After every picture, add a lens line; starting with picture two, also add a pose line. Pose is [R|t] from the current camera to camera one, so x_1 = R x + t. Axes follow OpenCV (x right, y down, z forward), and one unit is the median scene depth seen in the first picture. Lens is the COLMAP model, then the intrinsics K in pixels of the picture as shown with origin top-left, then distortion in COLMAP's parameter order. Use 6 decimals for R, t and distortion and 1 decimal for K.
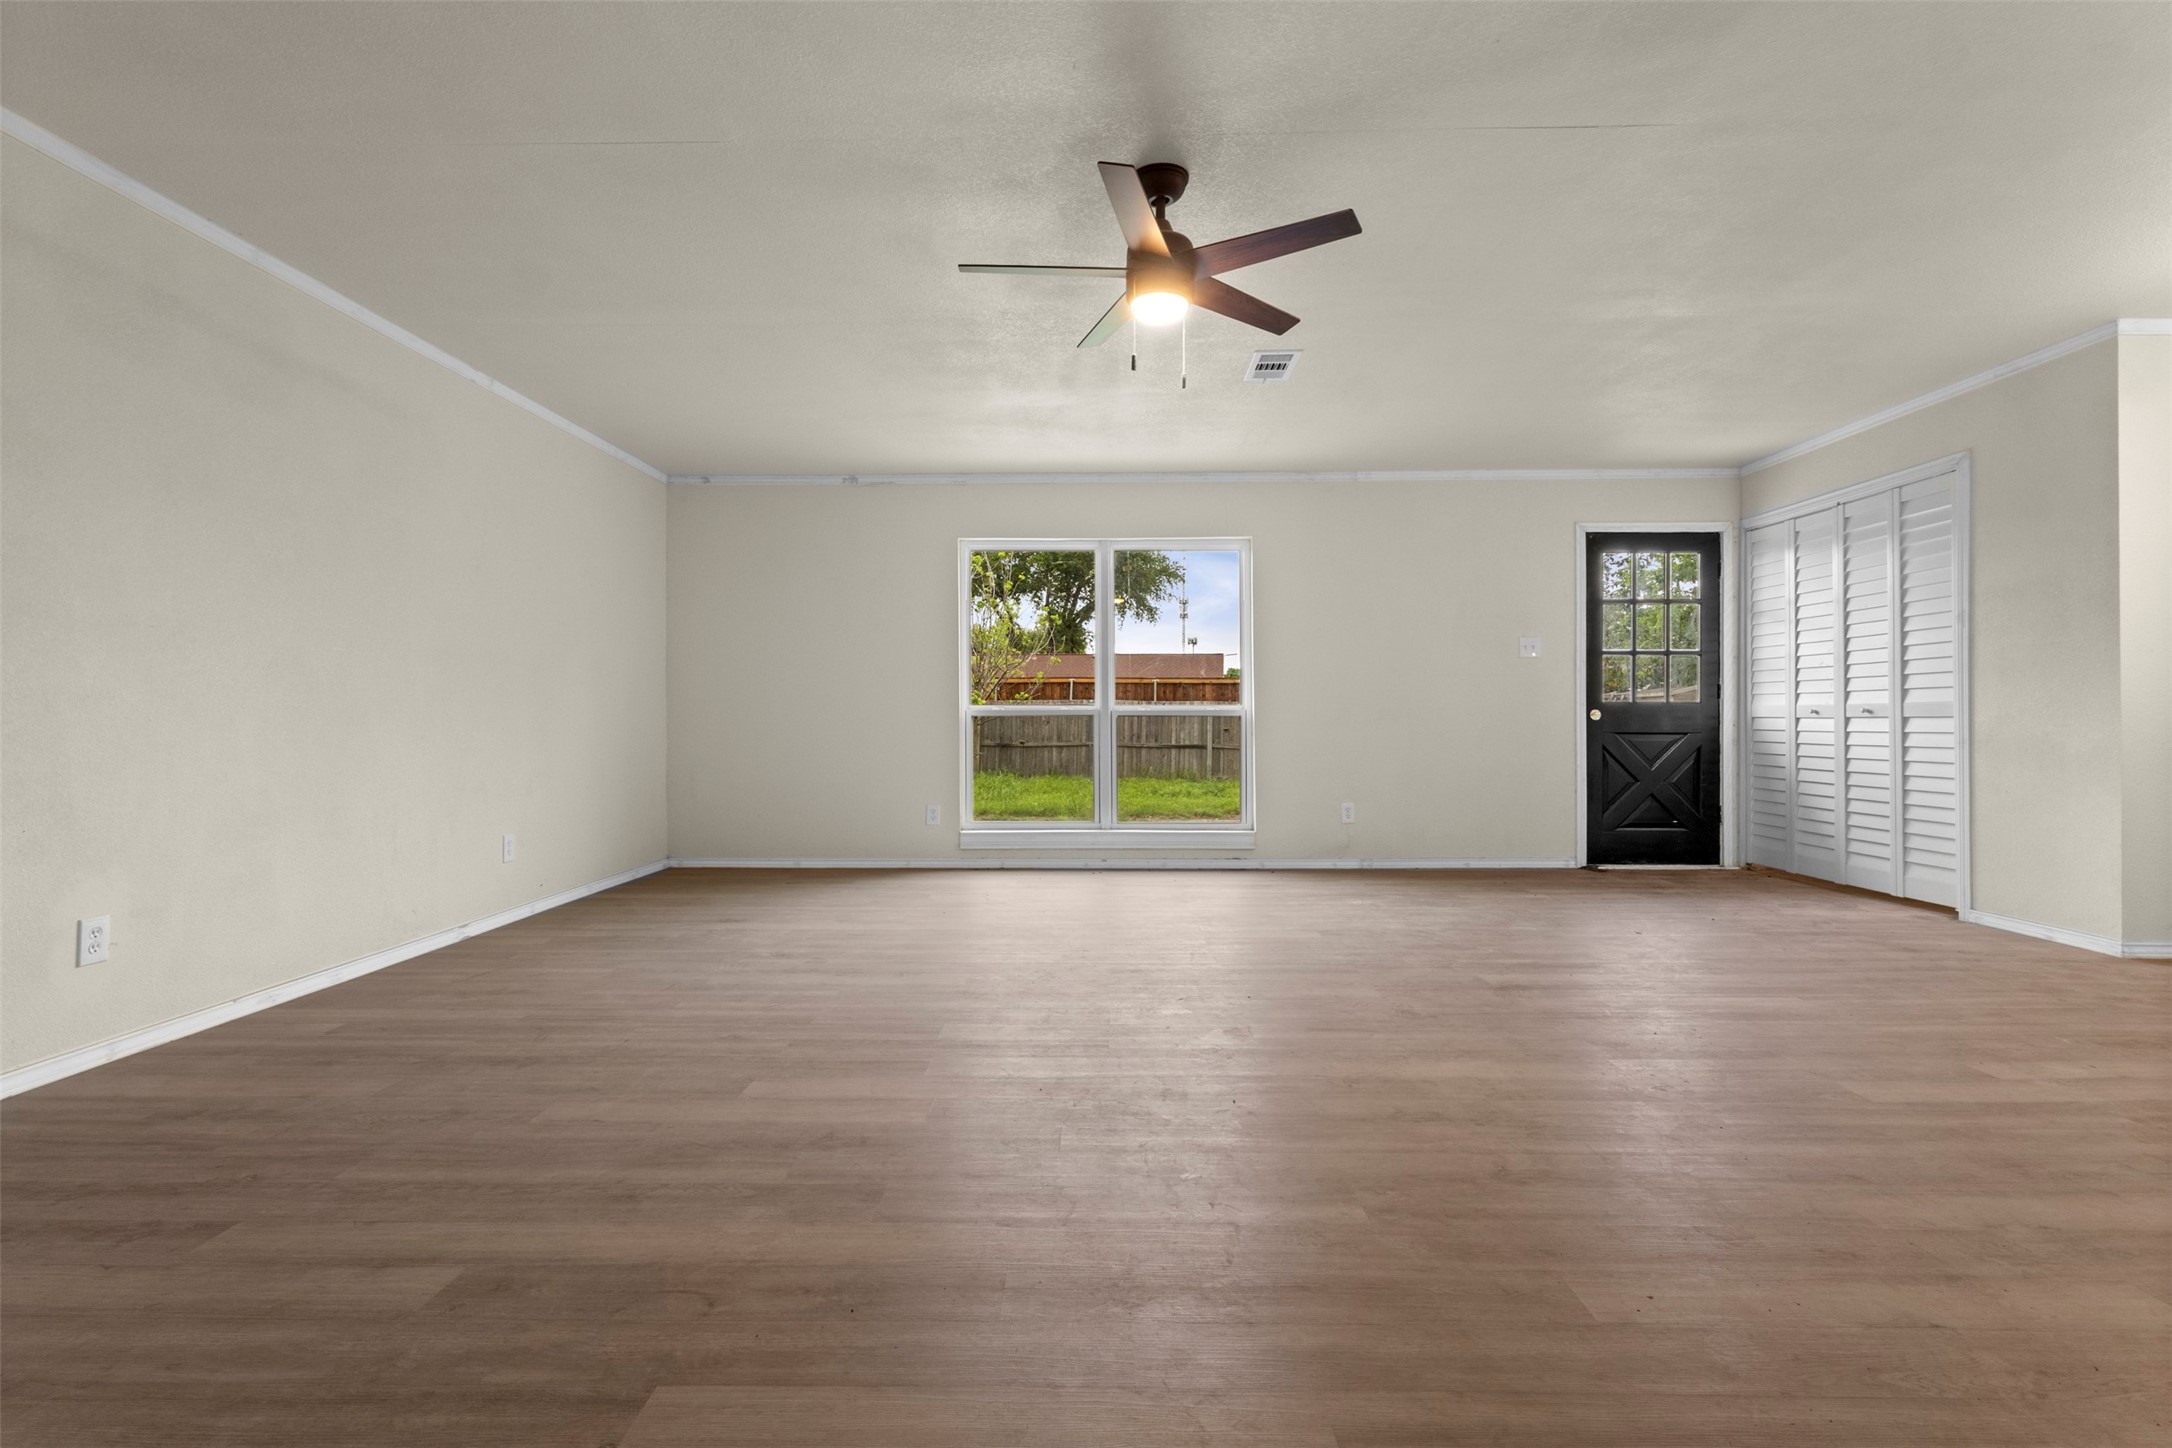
lens RADIAL K [[1005.6, 0, 1079.3], [0, 1005.6, 712.6], [0, 0, 1]] dist [0.001996, 0.000514]
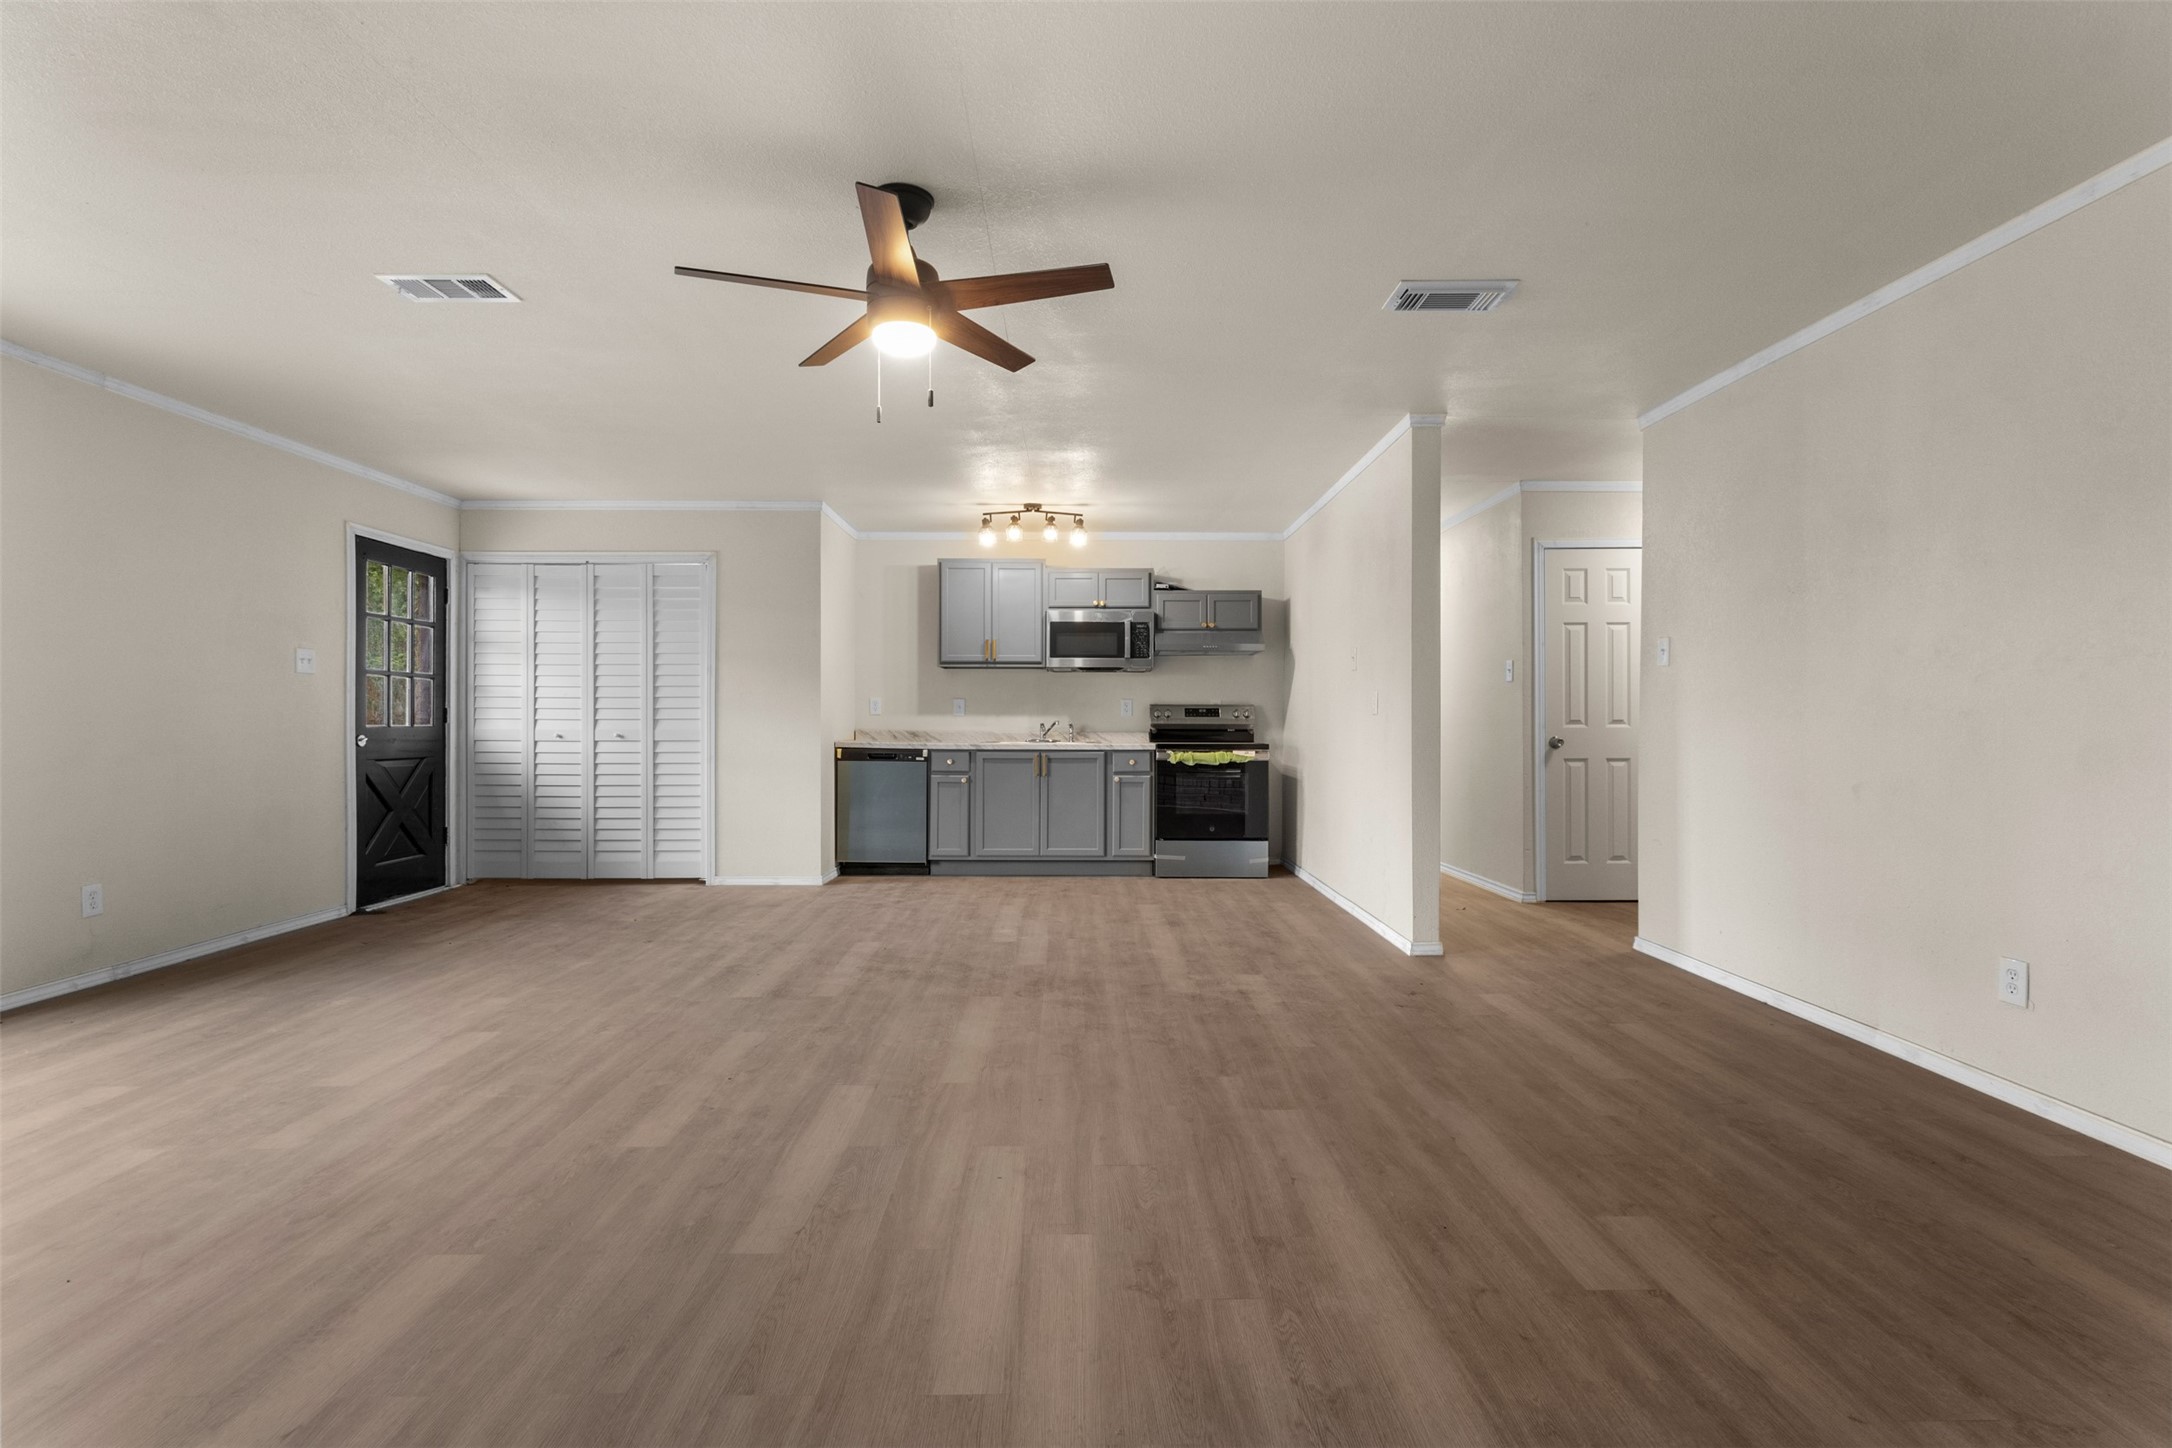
lens RADIAL K [[1005.6, 0, 1069.3], [0, 1005.6, 728.5], [0, 0, 1]] dist [0.001996, 0.000514]
pose [[-0.019433, -0.008209, 0.999777, -0.402517], [-0.006902, 0.999944, 0.008076, -0.020731], [-0.999787, -0.006743, -0.019489, 0.397029]]
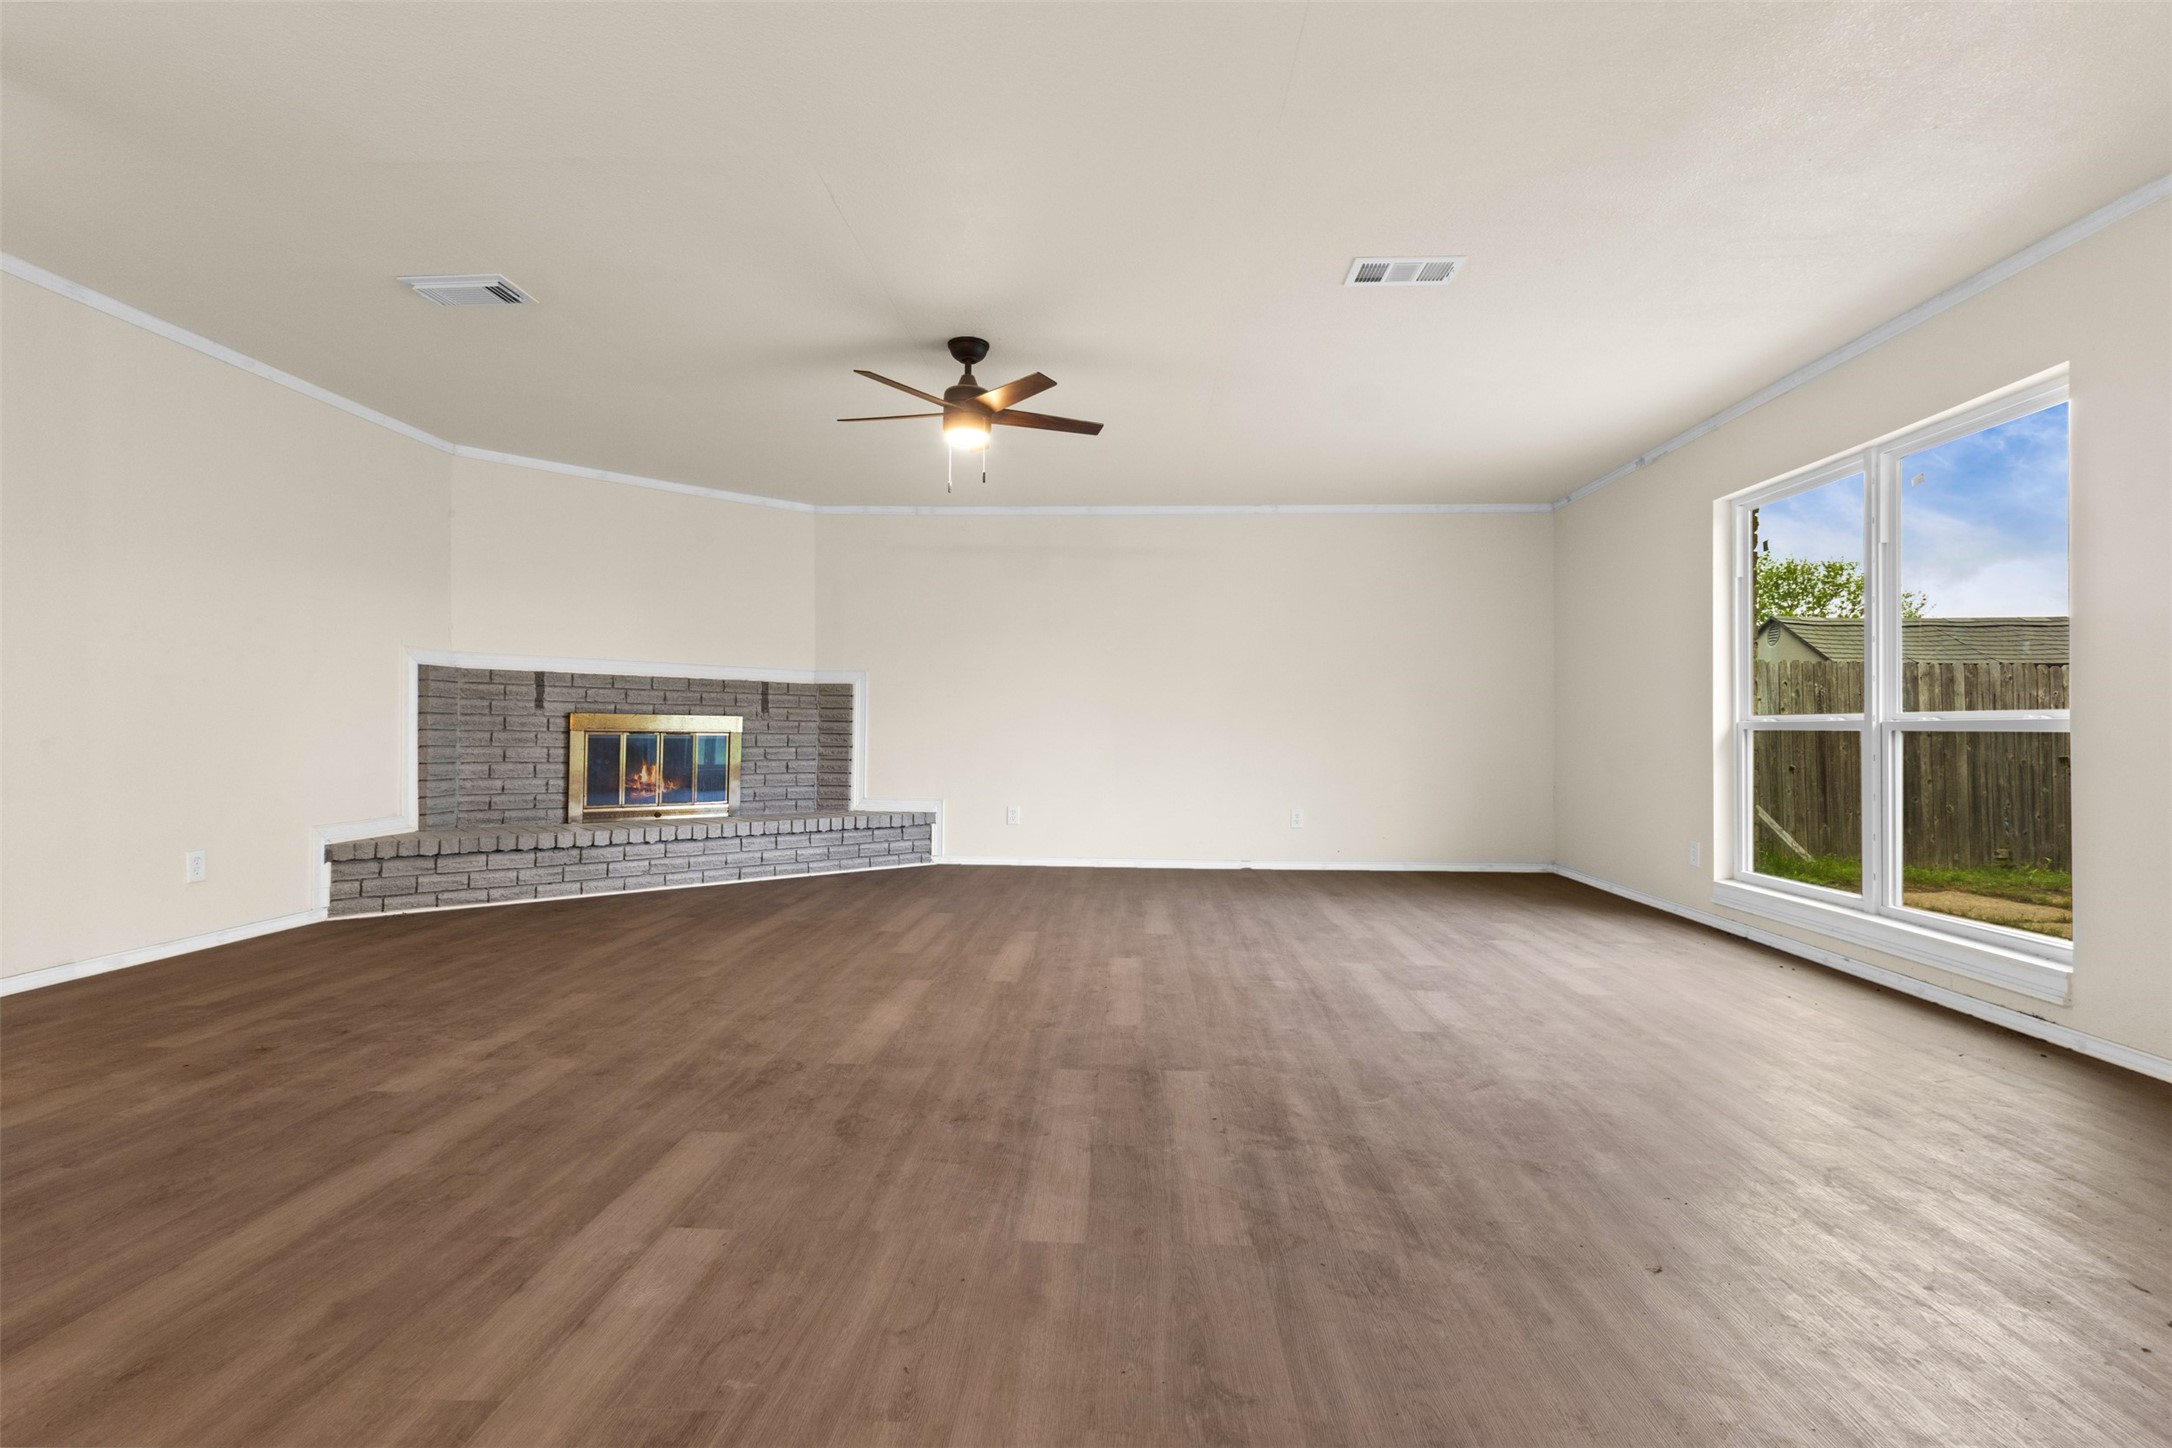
lens RADIAL K [[1005.6, 0, 1084.2], [0, 1005.6, 733.2], [0, 0, 1]] dist [0.001996, 0.000514]
pose [[-0.029350, 0.004955, -0.999557, 0.686483], [-0.003374, 0.999982, 0.005056, 0.002883], [0.999563, 0.003521, -0.029333, 0.556465]]
